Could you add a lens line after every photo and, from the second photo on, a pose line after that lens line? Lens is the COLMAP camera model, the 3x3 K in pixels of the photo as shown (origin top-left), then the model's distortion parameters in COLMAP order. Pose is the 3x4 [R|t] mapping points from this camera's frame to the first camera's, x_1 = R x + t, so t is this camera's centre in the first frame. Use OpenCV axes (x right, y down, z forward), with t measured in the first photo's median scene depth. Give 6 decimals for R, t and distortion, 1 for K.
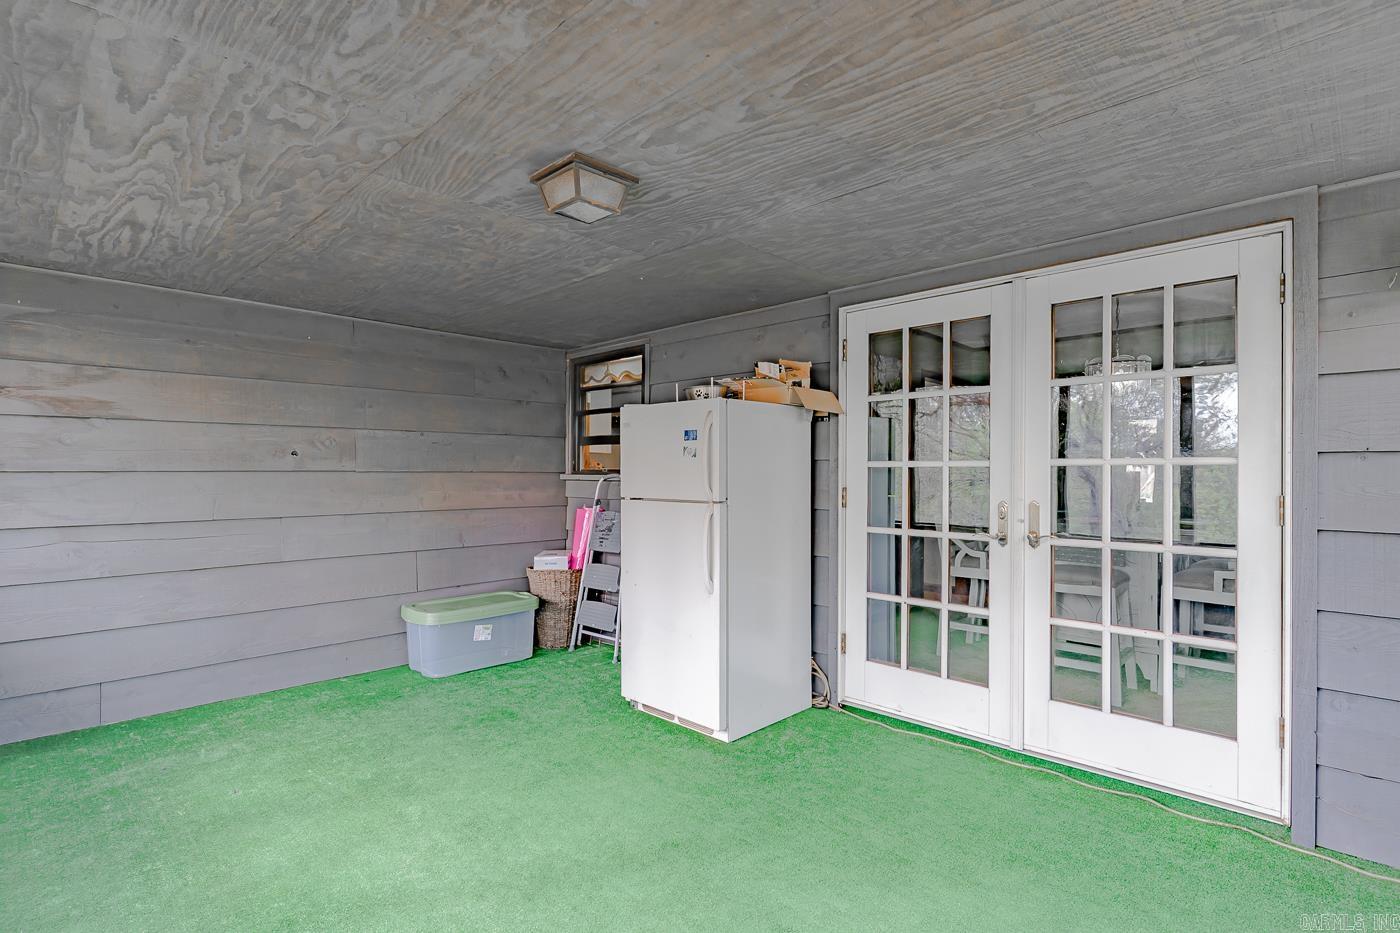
lens RADIAL K [[676.1, 0, 700.9], [0, 676.1, 469.7], [0, 0, 1]] dist [-0.001039, 0.001314]
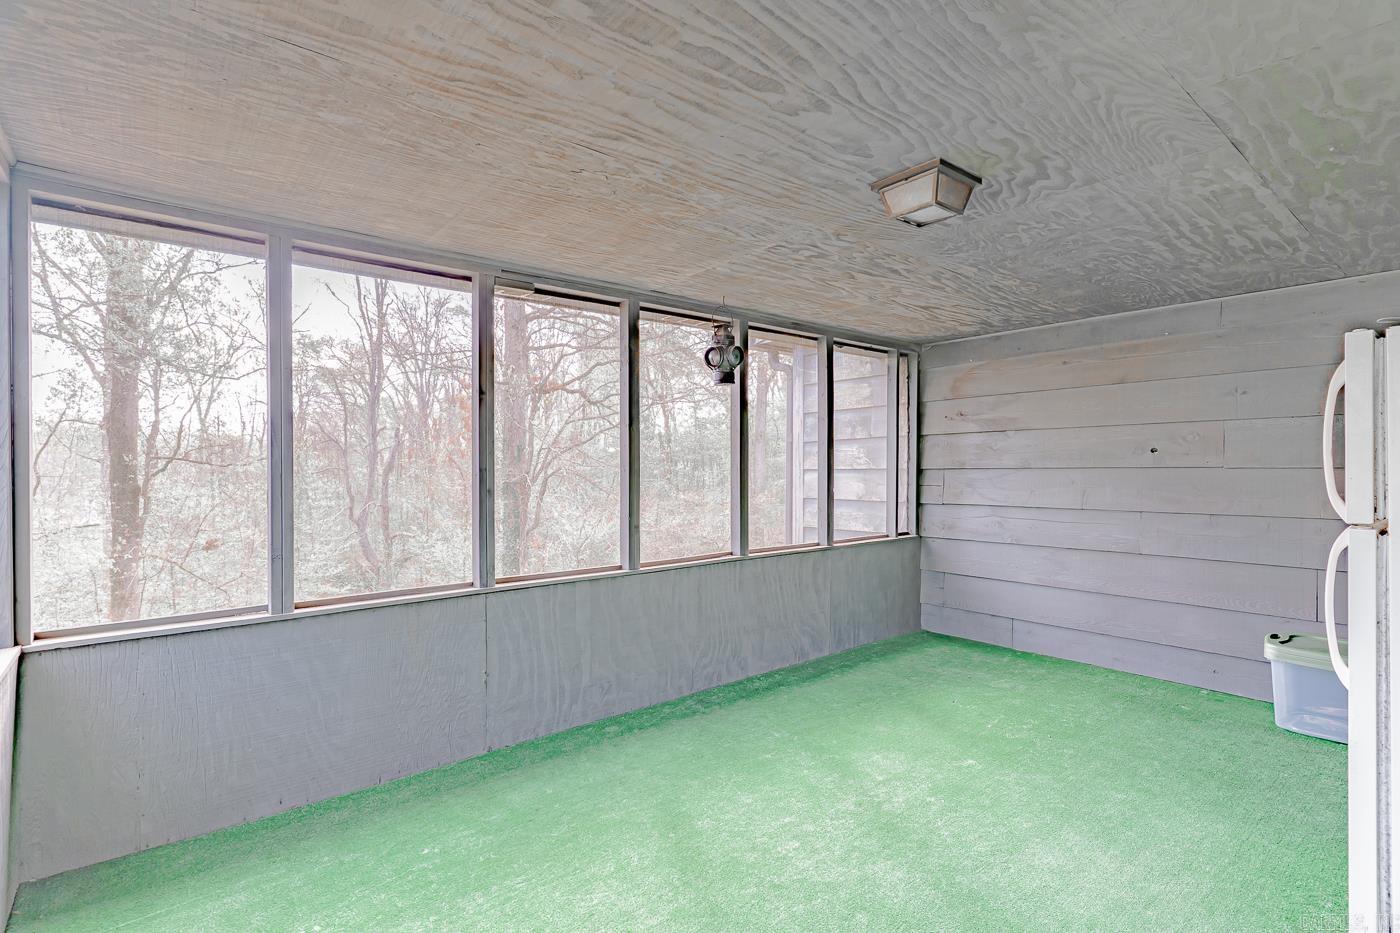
lens RADIAL K [[676.1, 0, 700.3], [0, 676.1, 468.2], [0, 0, 1]] dist [-0.001039, 0.001314]
pose [[-0.108686, 0.000222, -0.994076, 0.594391], [0.006729, 0.999977, -0.000512, -0.001008], [0.994053, -0.006745, -0.108685, 0.518981]]
